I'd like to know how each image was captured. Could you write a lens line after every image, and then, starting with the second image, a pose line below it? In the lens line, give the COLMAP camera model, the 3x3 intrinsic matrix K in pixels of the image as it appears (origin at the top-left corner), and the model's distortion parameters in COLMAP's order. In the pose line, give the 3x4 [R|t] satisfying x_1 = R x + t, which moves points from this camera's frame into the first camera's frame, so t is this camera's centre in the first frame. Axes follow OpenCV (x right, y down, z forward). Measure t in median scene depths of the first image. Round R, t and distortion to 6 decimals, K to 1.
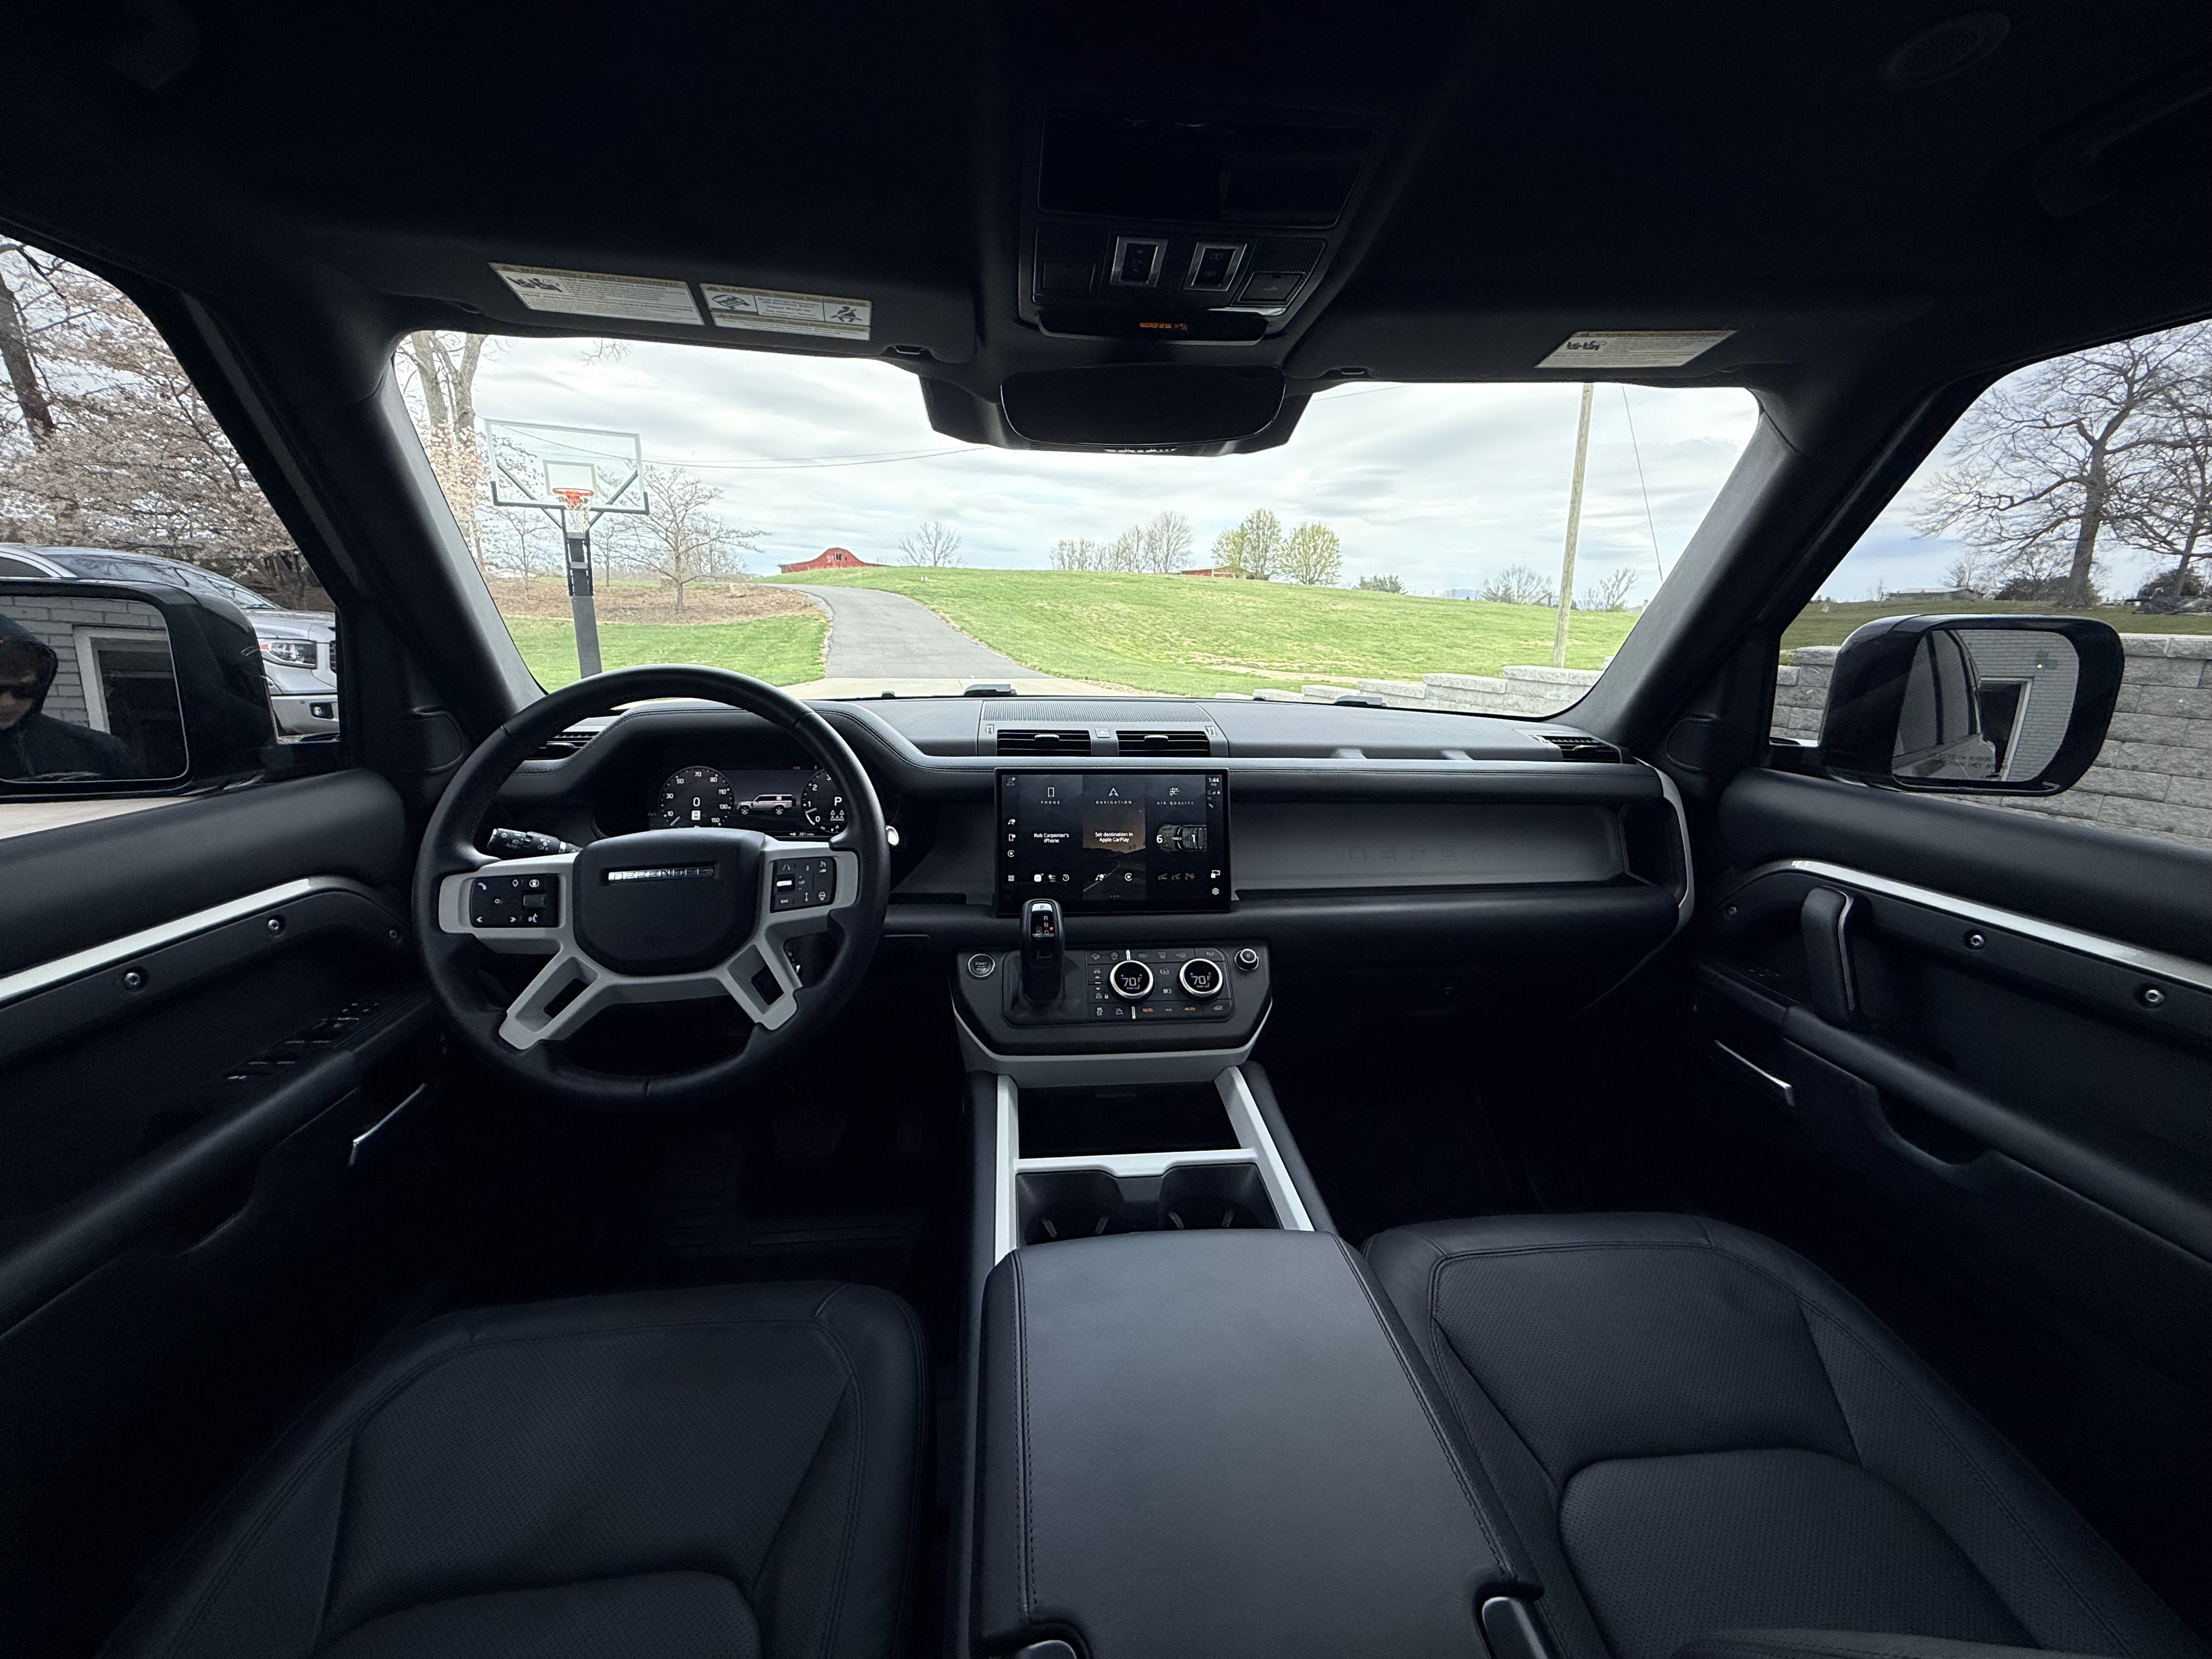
lens RADIAL K [[881.5, 0, 1099.7], [0, 881.5, 825.5], [0, 0, 1]] dist [0.002298, -0.000171]
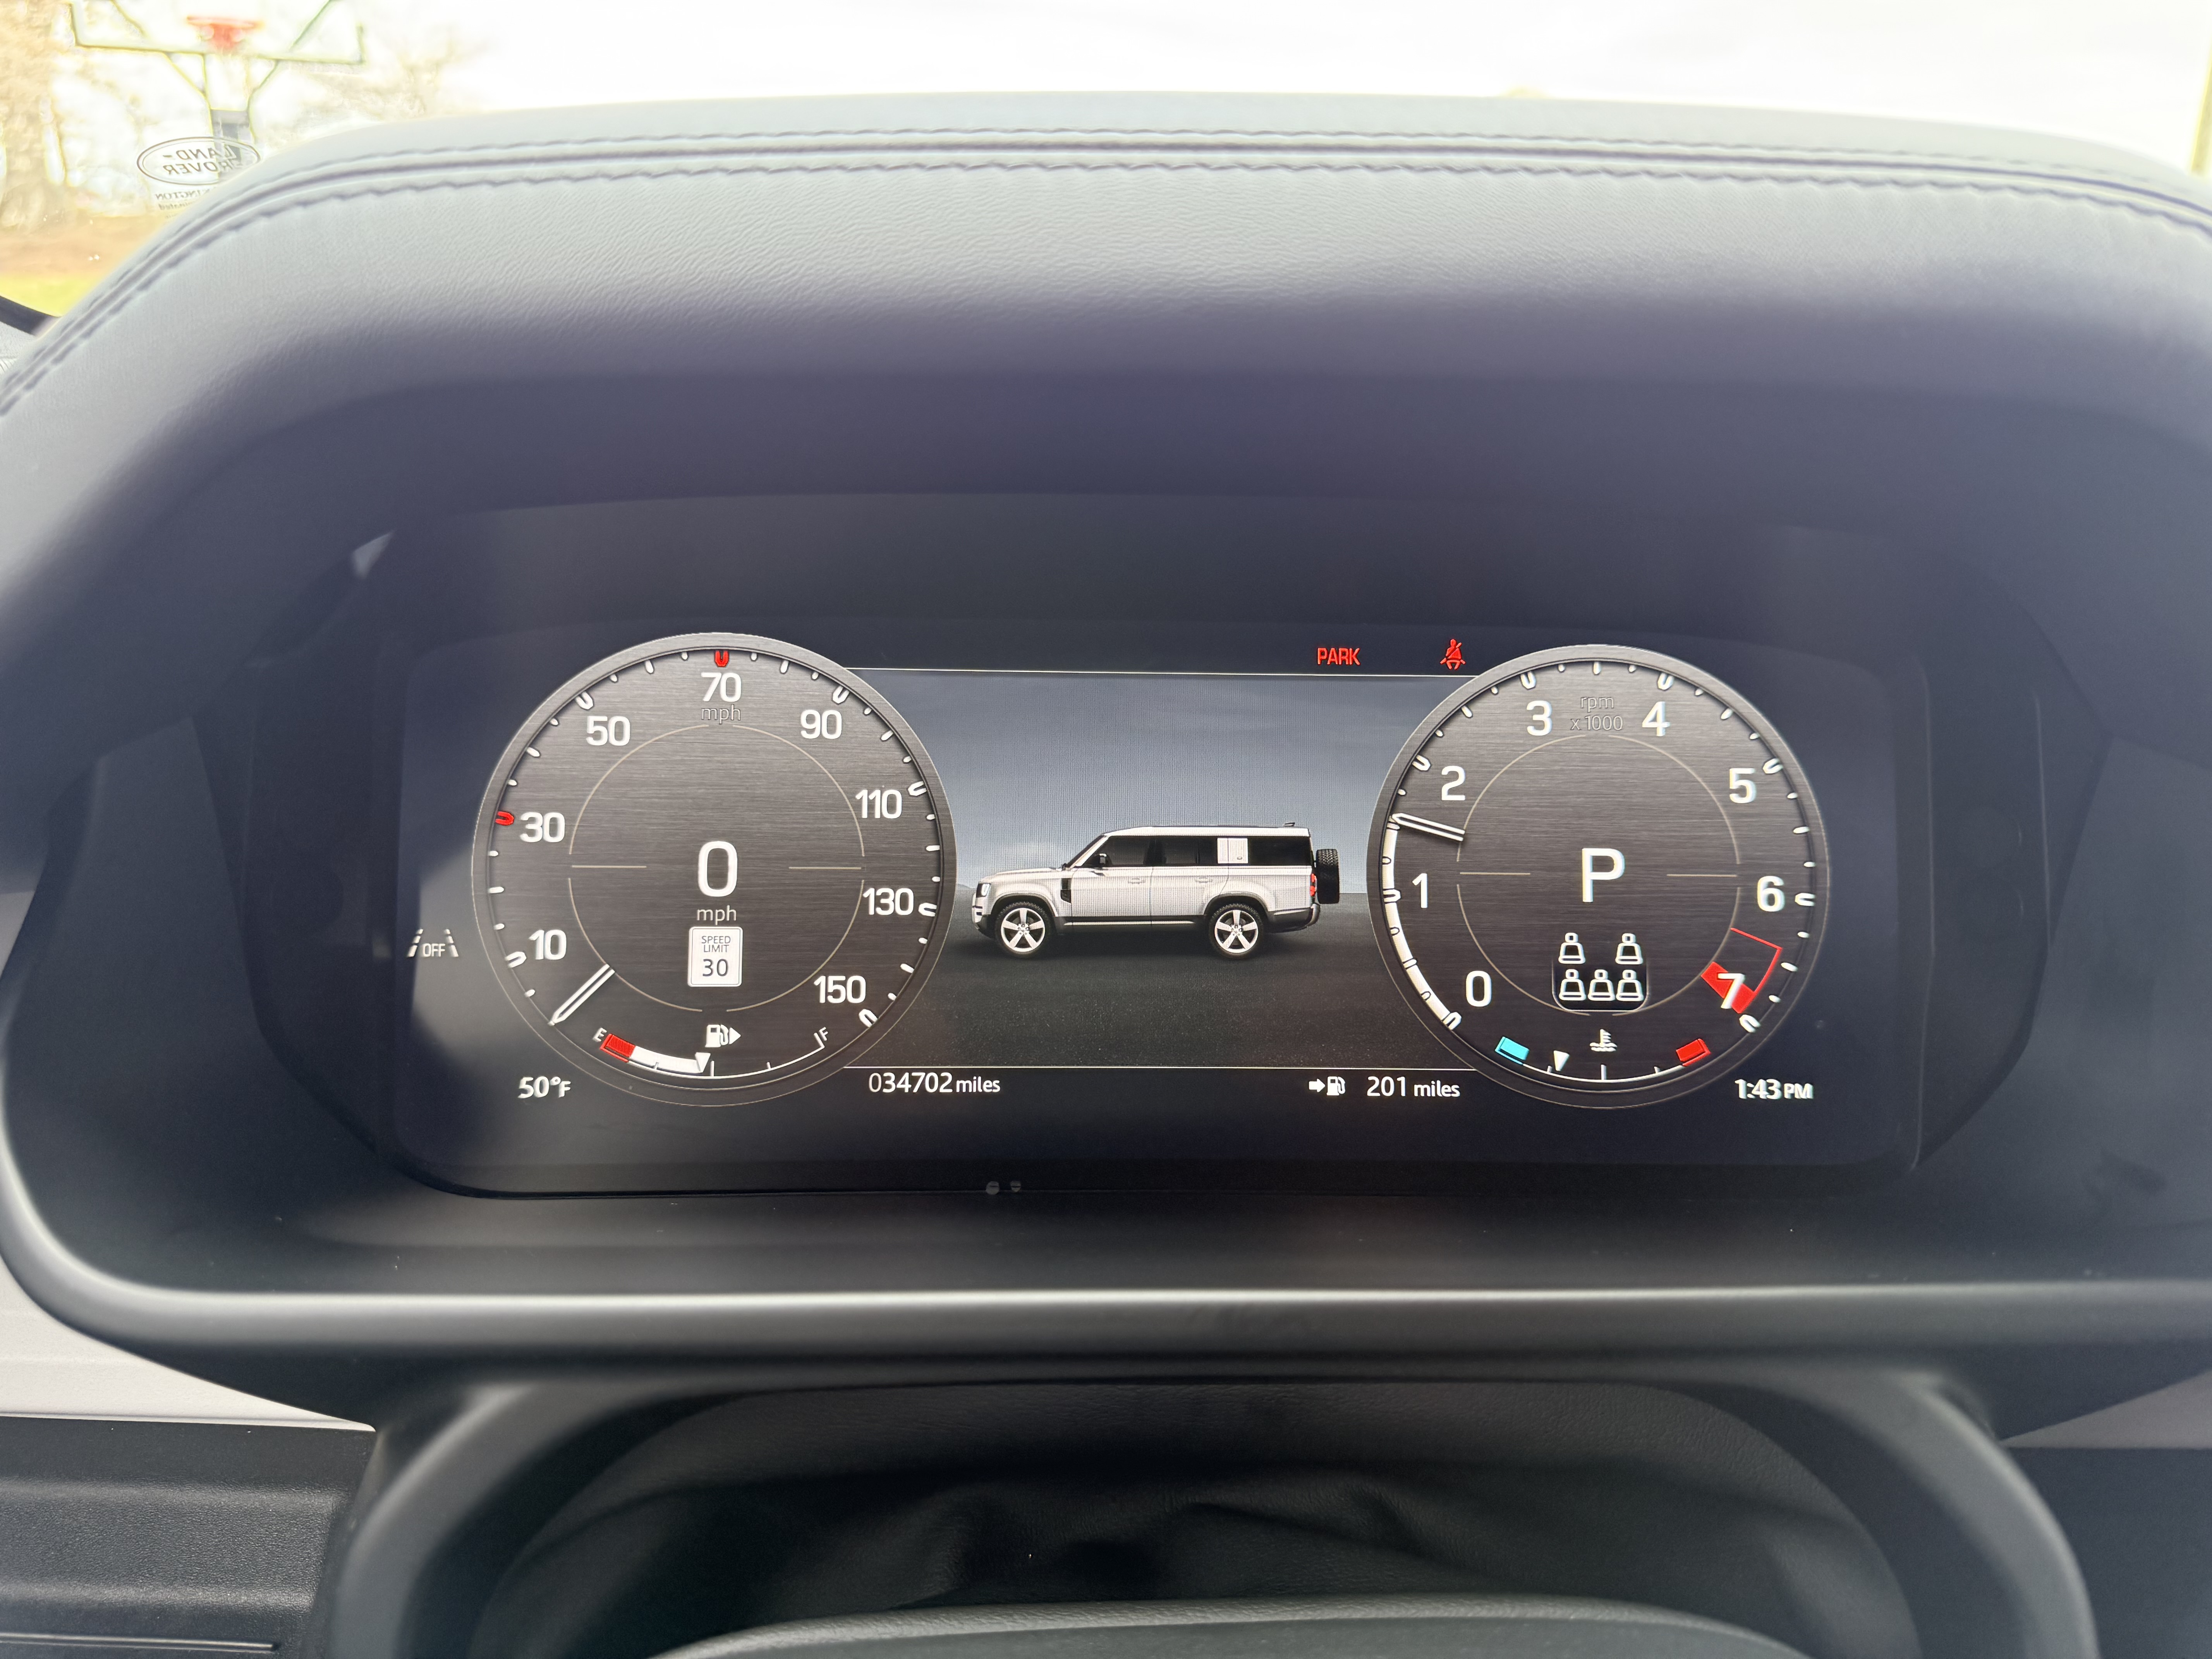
lens RADIAL K [[1553.4, 0, 1106.0], [0, 1553.4, 829.5], [0, 0, 1]] dist [0.000413, 0.000264]
pose [[0.999084, 0.020505, -0.037570, -0.374698], [-0.016744, 0.995065, 0.097801, -0.060765], [0.039390, -0.097082, 0.994497, 0.724089]]
